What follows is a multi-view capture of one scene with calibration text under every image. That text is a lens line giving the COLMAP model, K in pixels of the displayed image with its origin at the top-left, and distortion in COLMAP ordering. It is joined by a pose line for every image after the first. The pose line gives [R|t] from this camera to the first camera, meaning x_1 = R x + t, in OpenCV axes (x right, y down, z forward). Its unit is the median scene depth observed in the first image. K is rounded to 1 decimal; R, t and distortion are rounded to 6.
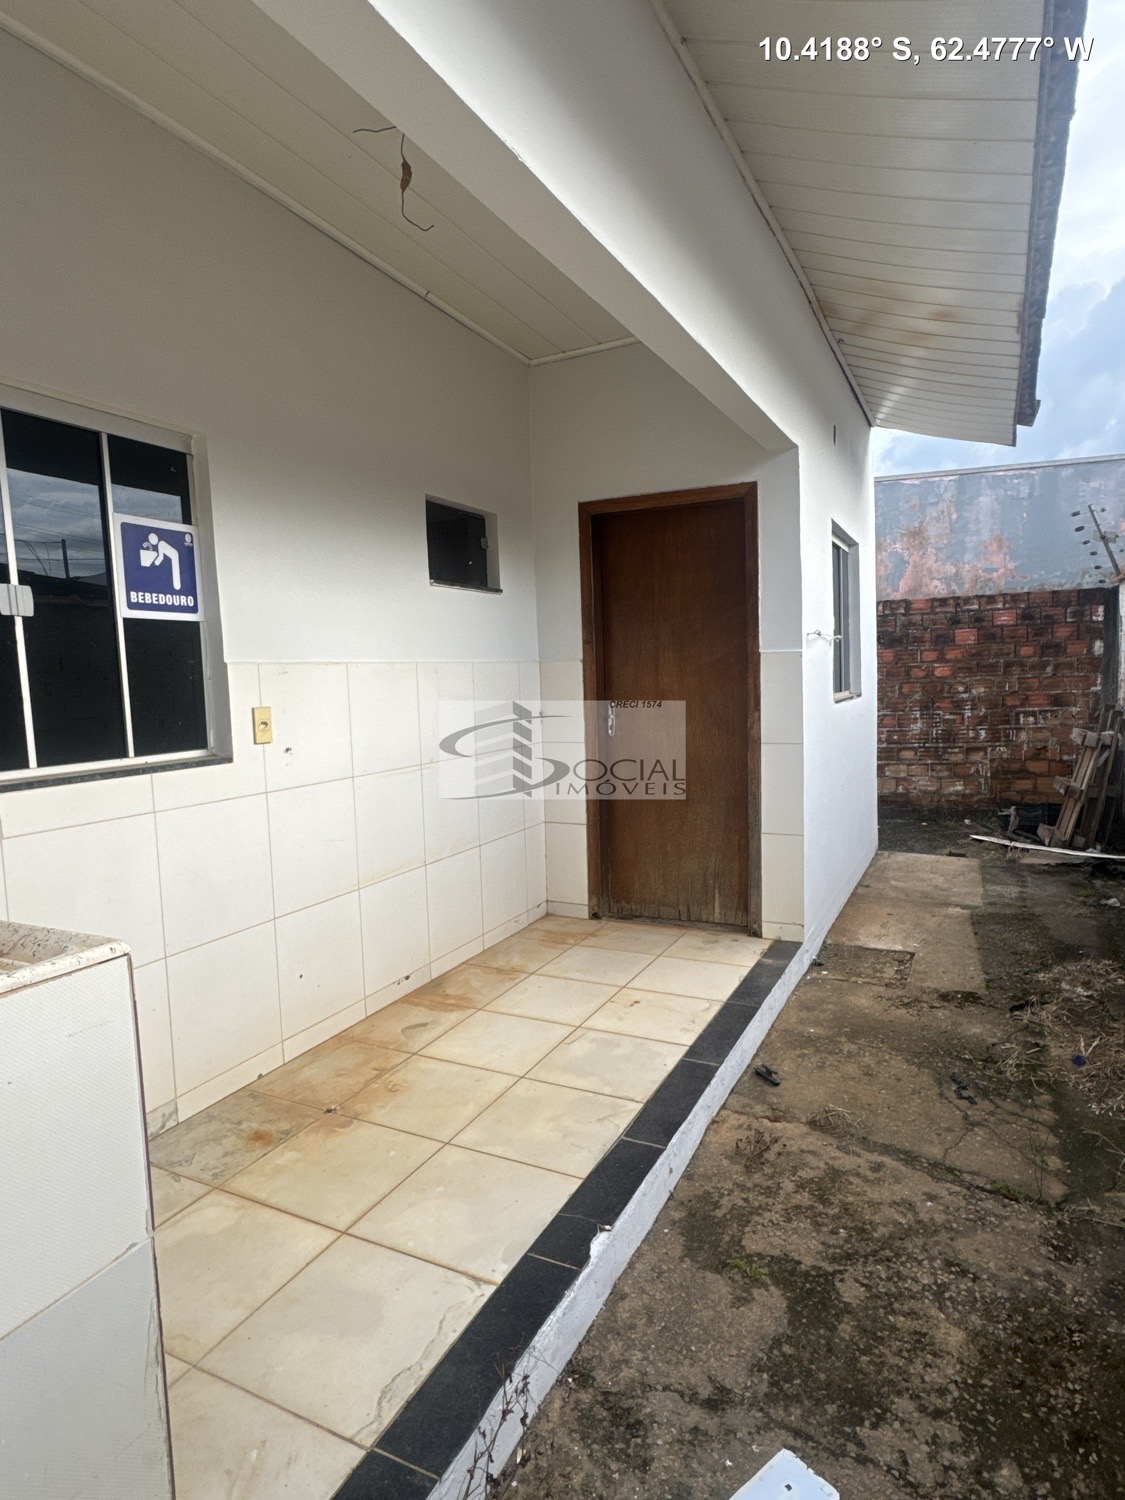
lens RADIAL K [[849.9, 0, 565.8], [0, 849.9, 749.2], [0, 0, 1]] dist [-0.009061, -0.001996]
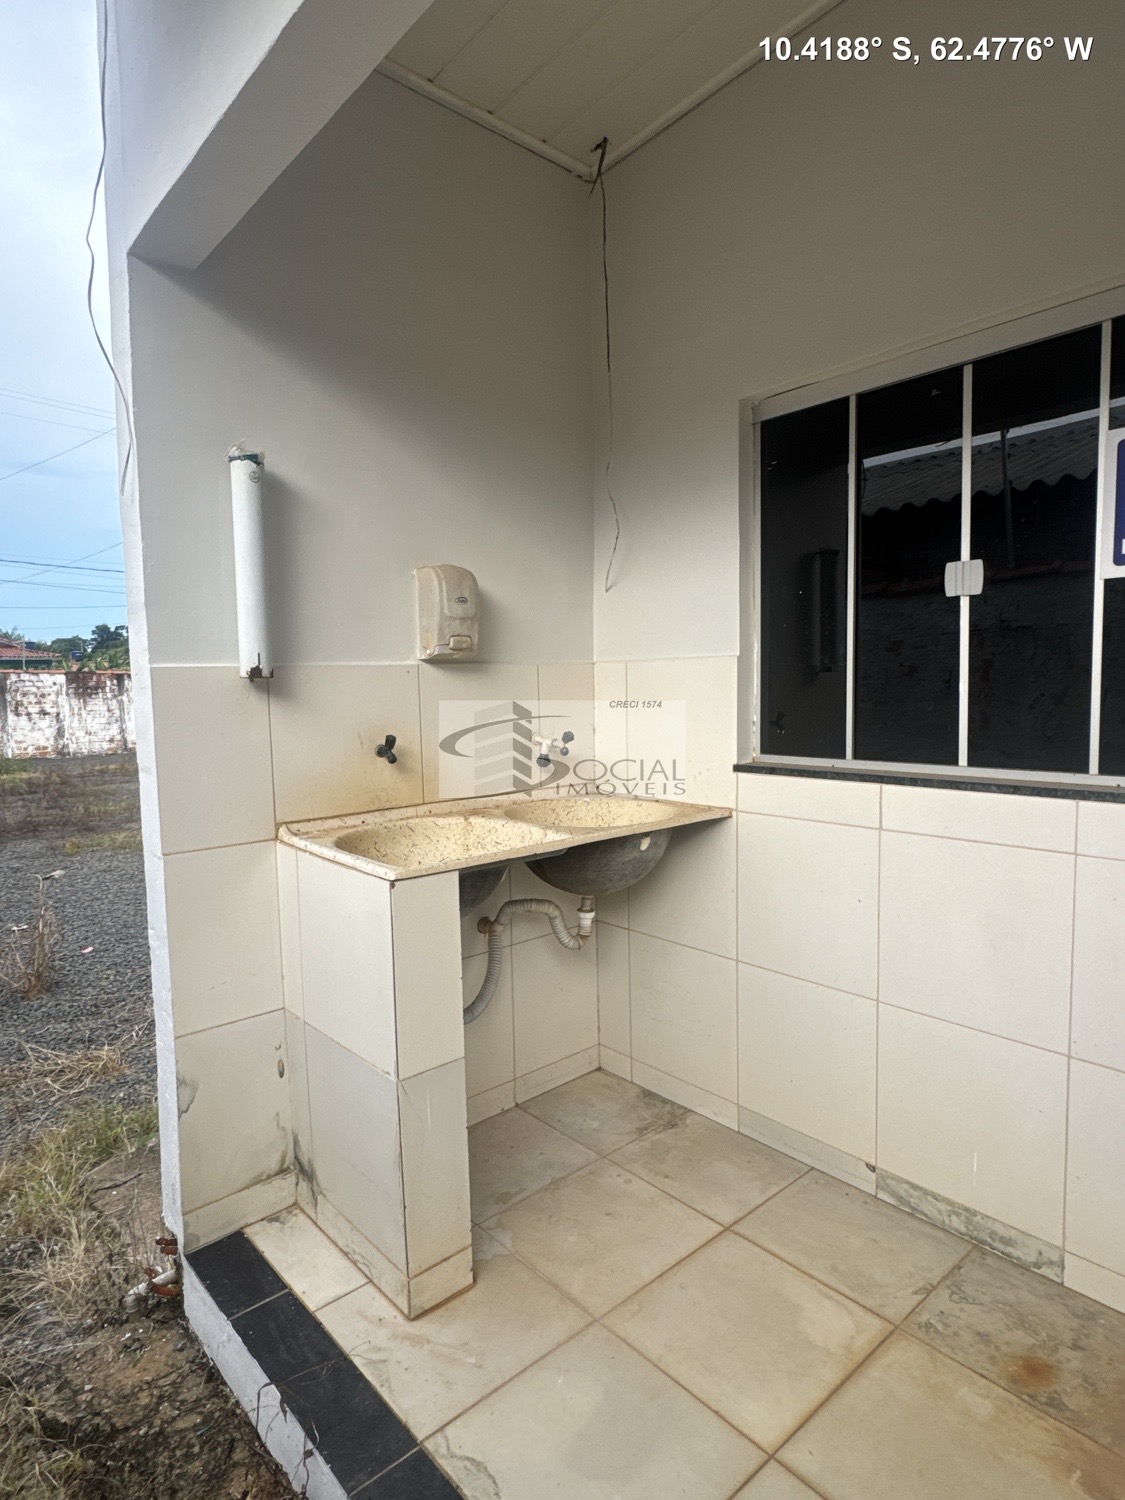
lens RADIAL K [[849.9, 0, 566.9], [0, 849.9, 753.1], [0, 0, 1]] dist [-0.009061, -0.001996]
pose [[-0.379146, 0.107679, -0.919051, 0.357730], [-0.054890, 0.988840, 0.138500, -0.092792], [0.923708, 0.102958, -0.369004, 0.954078]]
